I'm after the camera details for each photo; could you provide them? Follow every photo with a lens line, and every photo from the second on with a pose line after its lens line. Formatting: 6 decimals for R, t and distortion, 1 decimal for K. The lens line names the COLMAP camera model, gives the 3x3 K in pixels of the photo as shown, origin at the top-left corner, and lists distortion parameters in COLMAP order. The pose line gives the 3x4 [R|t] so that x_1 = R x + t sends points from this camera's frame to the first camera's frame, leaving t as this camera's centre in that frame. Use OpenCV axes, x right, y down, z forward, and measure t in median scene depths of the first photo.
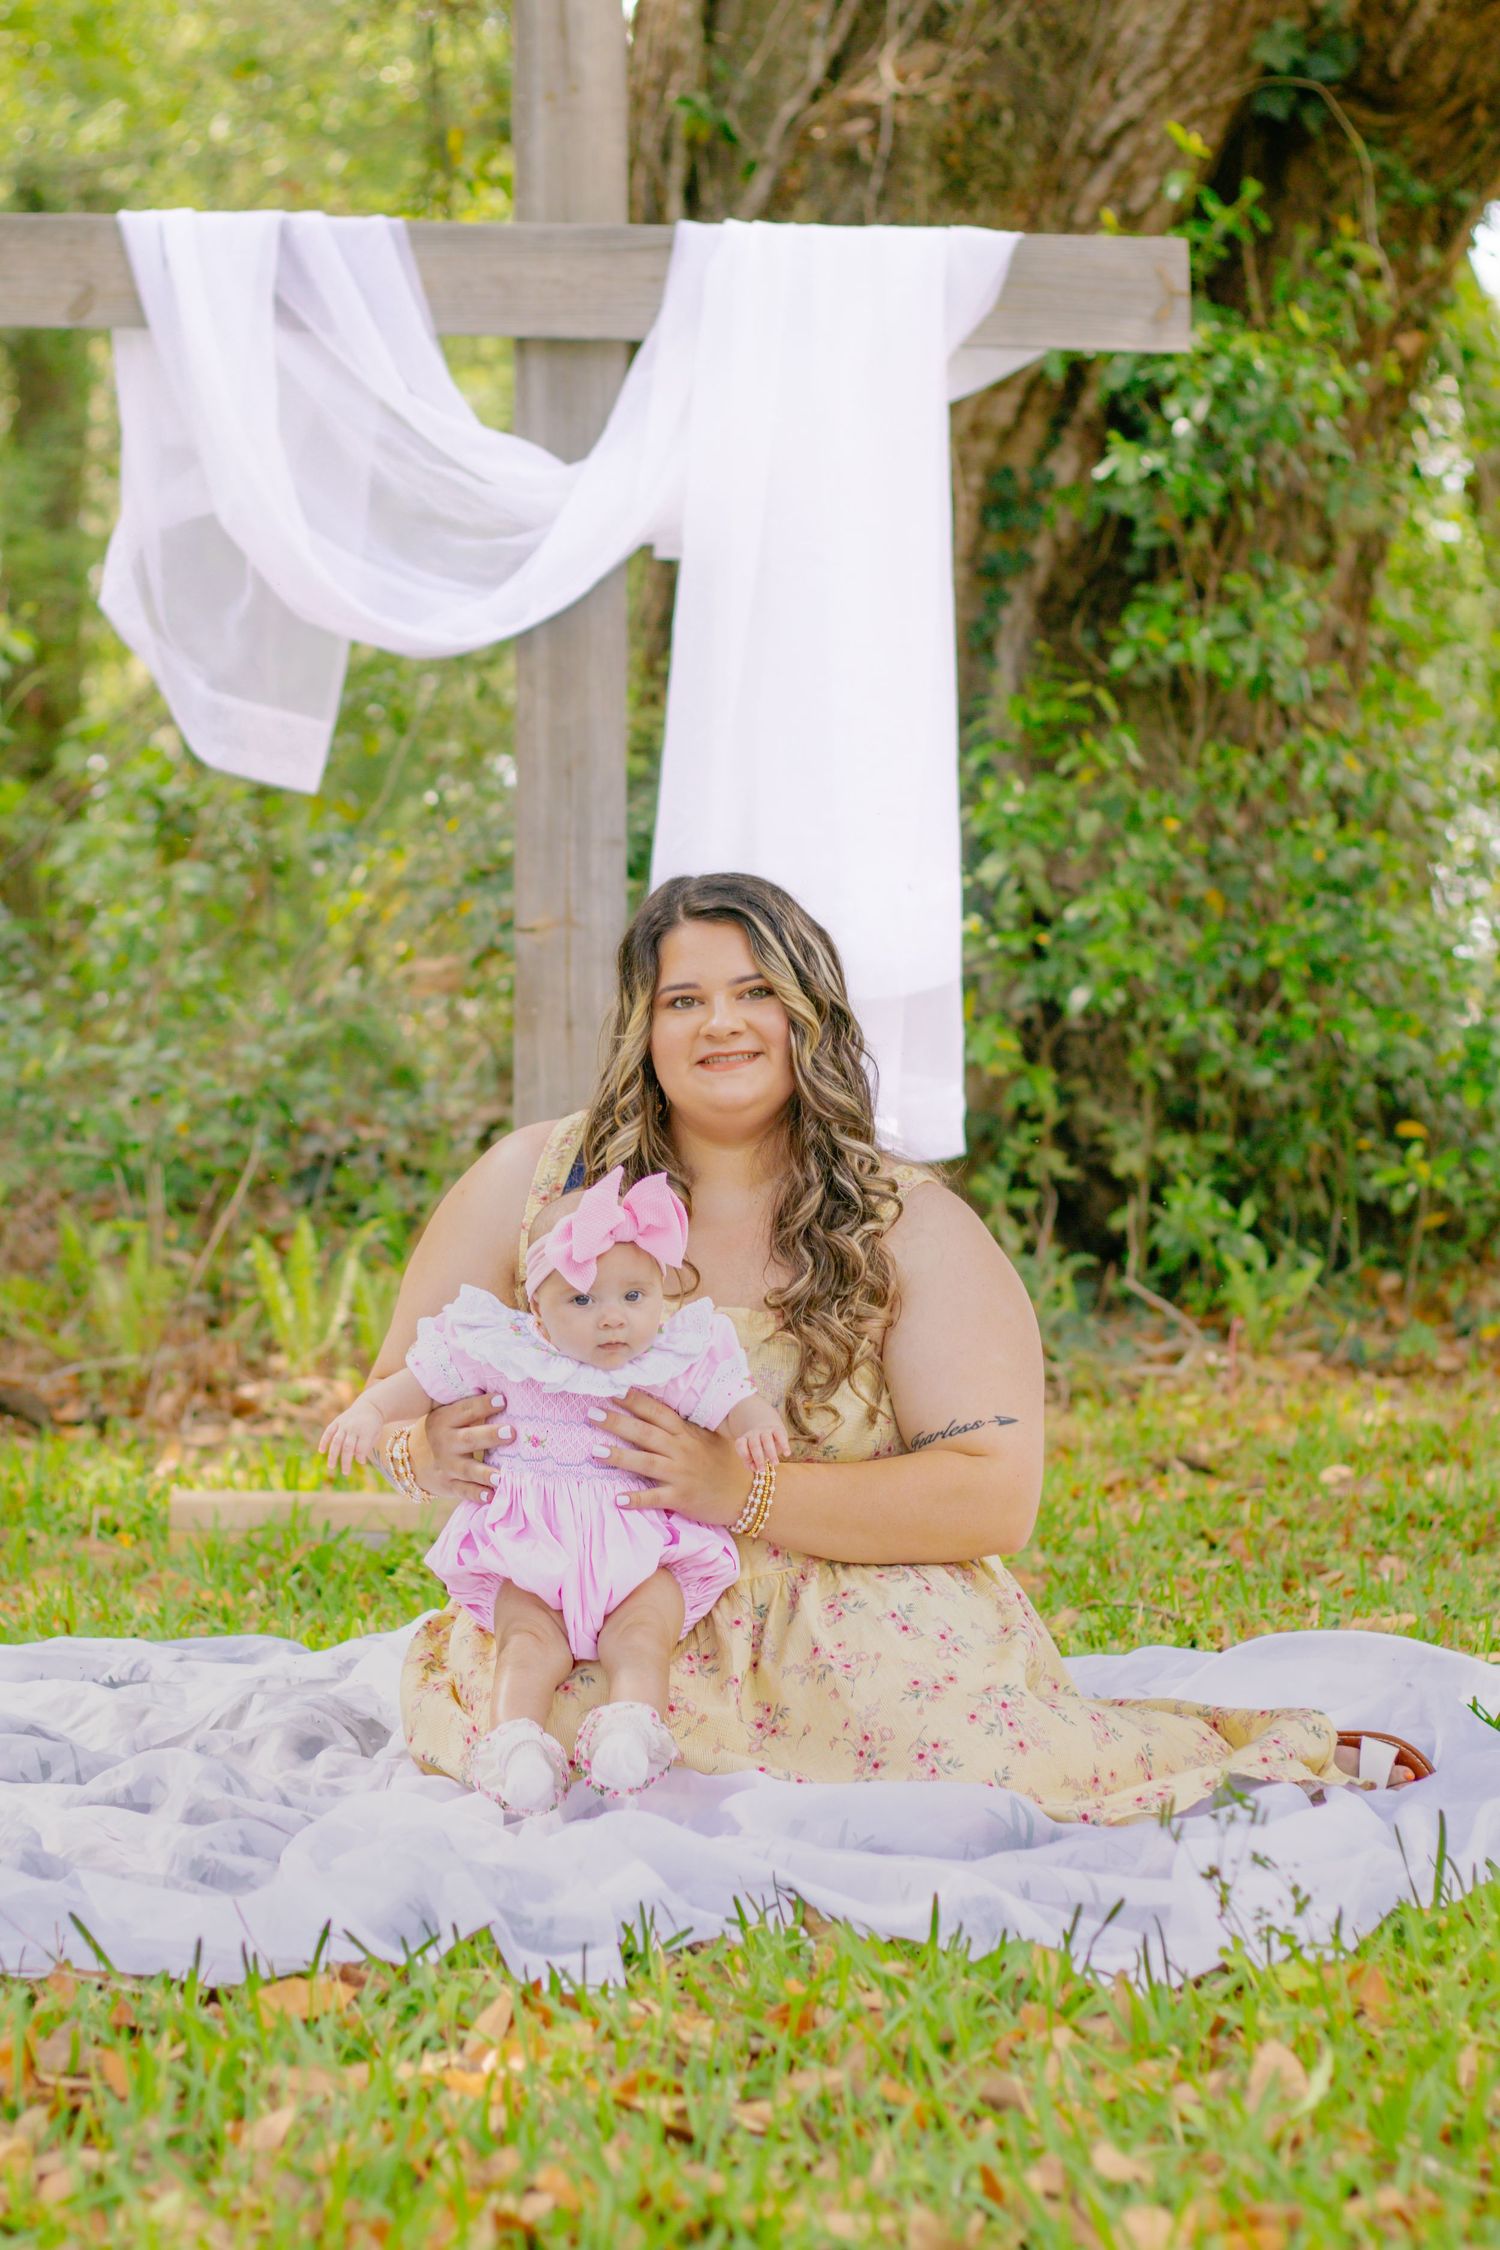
lens RADIAL K [[5262.2, 0, 746.1], [0, 5262.2, 1245.5], [0, 0, 1]] dist [-0.067767, 0.063886]
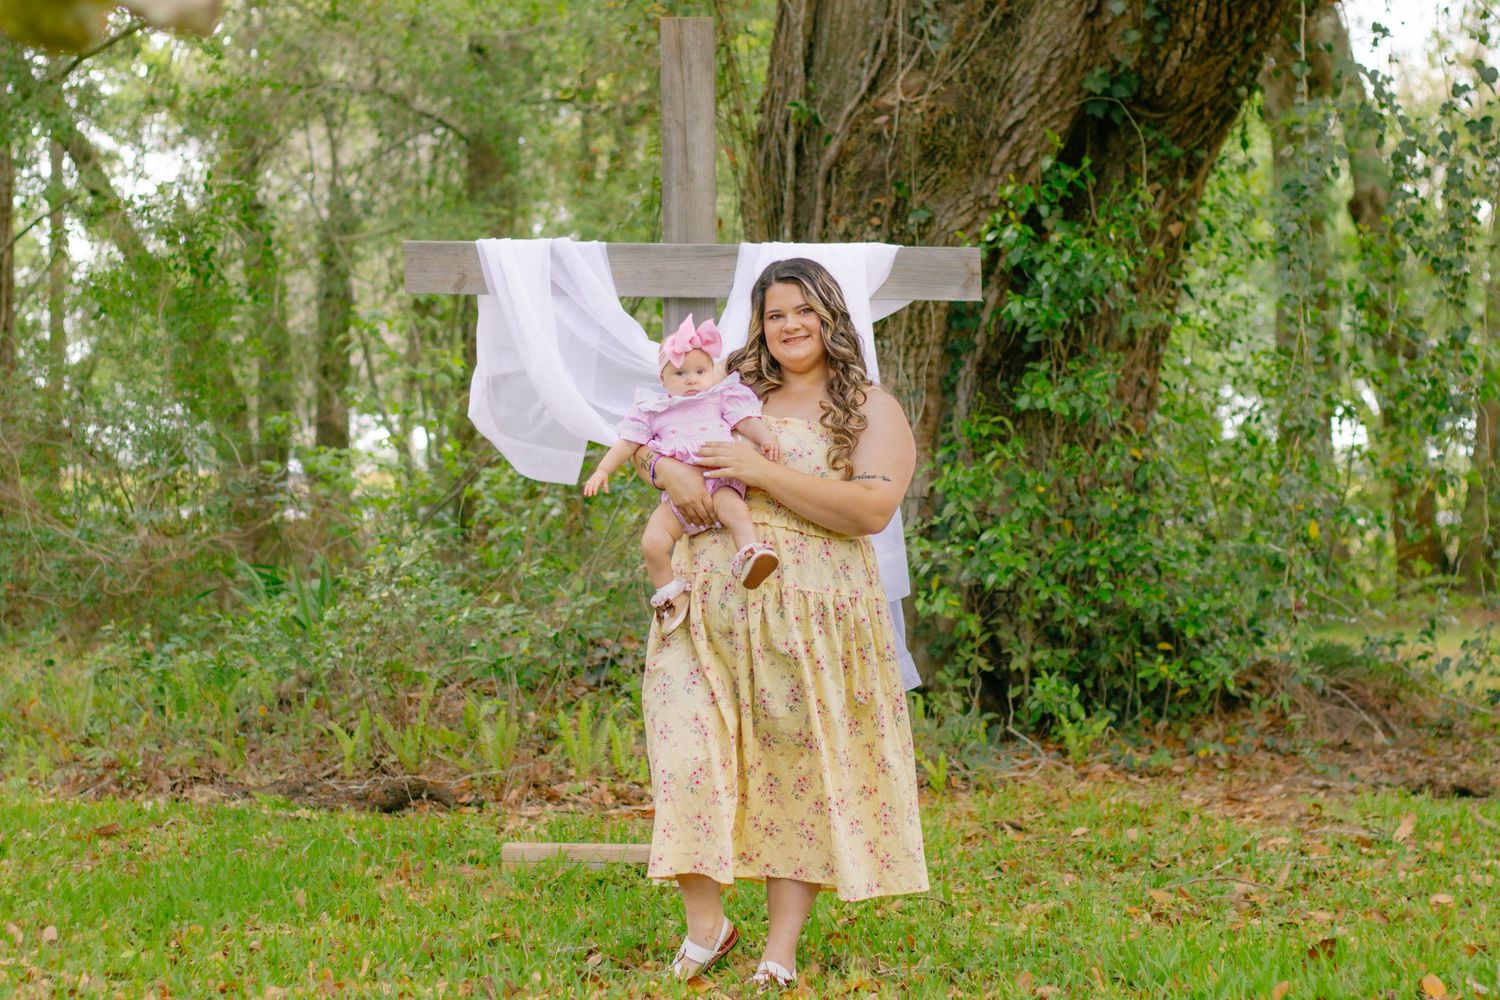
lens RADIAL K [[3508.2, 0, 752.5], [0, 3508.2, 624.4], [0, 0, 1]] dist [-0.067767, 0.063886]
pose [[0.997794, -0.003426, -0.066305, 0.060829], [0.003159, 0.999987, -0.004125, -0.025242], [0.066318, 0.003906, 0.997791, -0.289079]]
